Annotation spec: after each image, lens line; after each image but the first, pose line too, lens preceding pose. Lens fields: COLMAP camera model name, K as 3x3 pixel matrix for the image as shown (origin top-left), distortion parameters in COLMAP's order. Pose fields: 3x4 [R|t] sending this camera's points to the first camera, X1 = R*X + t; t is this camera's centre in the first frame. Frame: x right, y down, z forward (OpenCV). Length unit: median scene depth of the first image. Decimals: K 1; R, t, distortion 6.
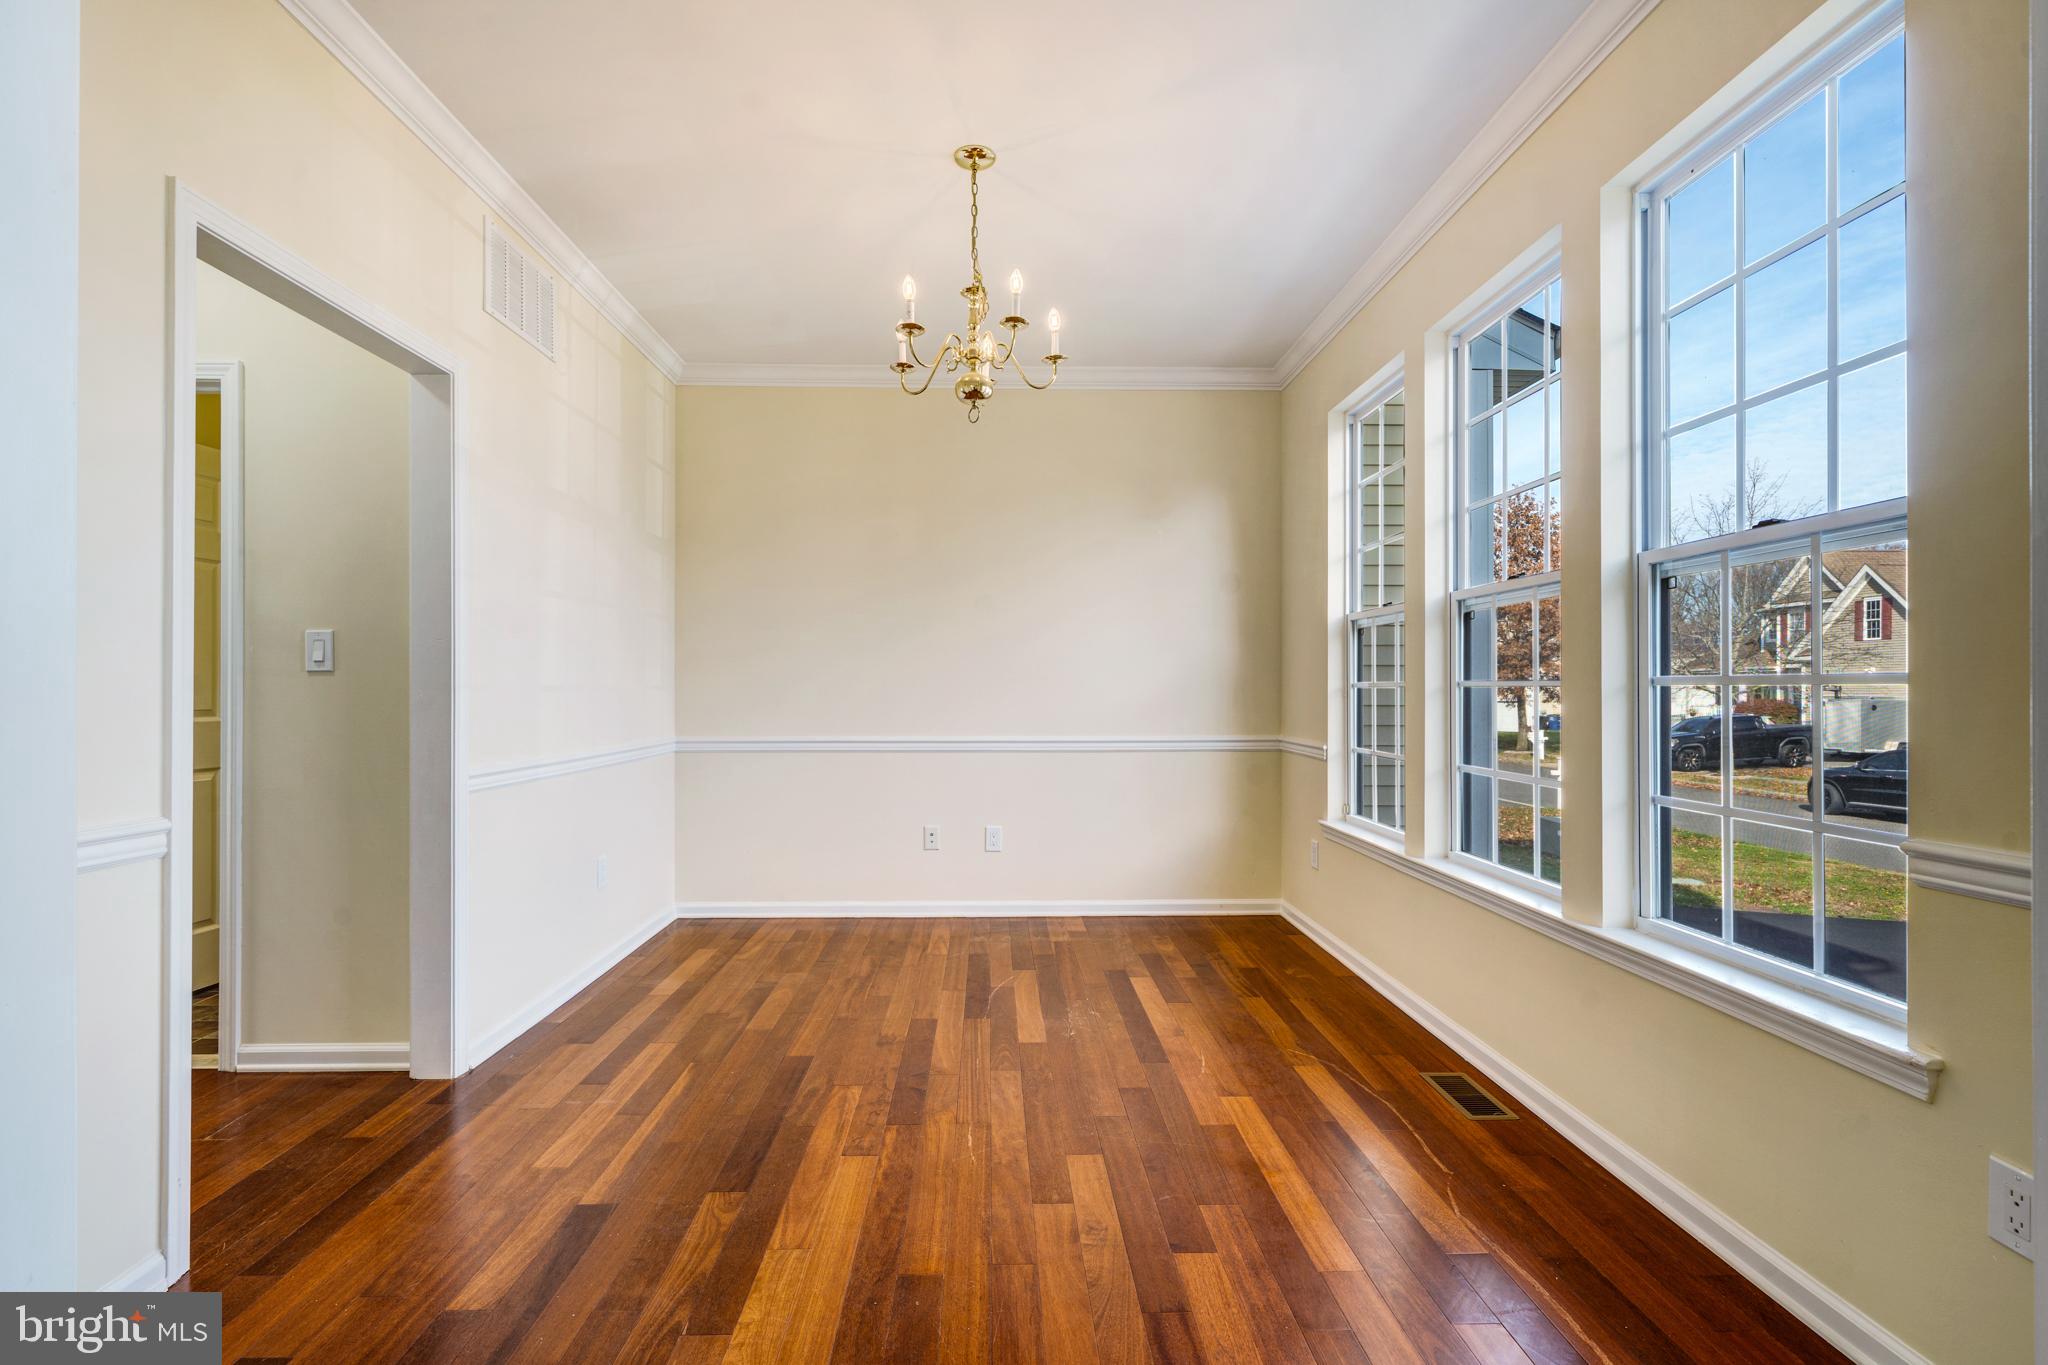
lens RADIAL K [[903.5, 0, 1016.9], [0, 903.5, 683.5], [0, 0, 1]] dist [0.000261, -0.000032]
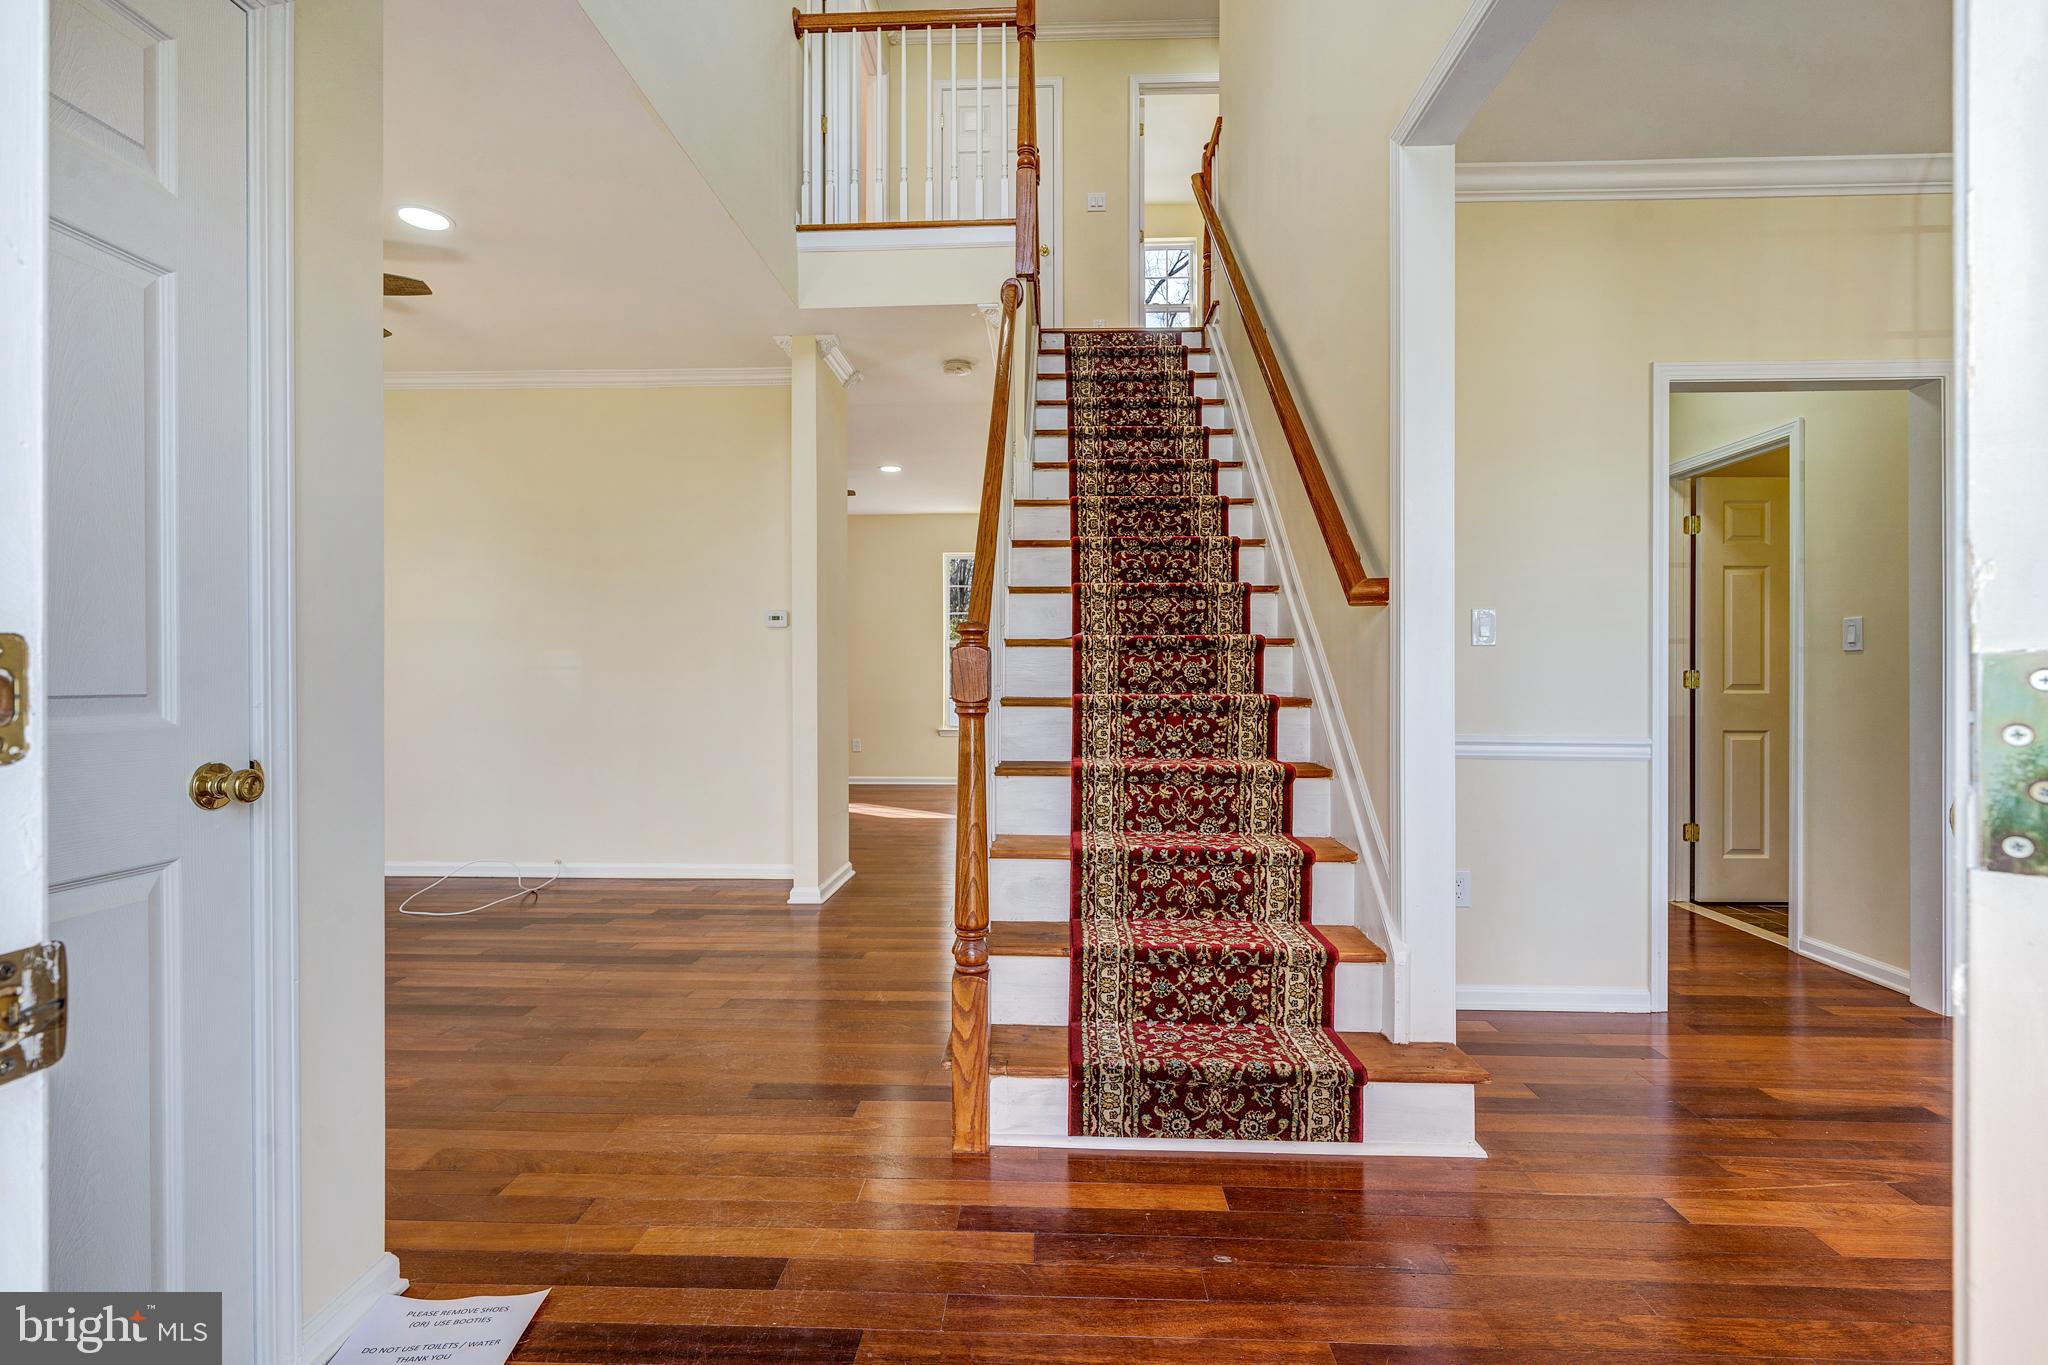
lens RADIAL K [[903.5, 0, 1016.9], [0, 903.5, 683.5], [0, 0, 1]] dist [0.000261, -0.000032]
pose [[-0.074077, 0.001003, -0.997252, 0.556629], [0.007473, 0.999972, 0.000451, 0.022702], [0.997225, -0.007419, -0.074083, -0.046577]]
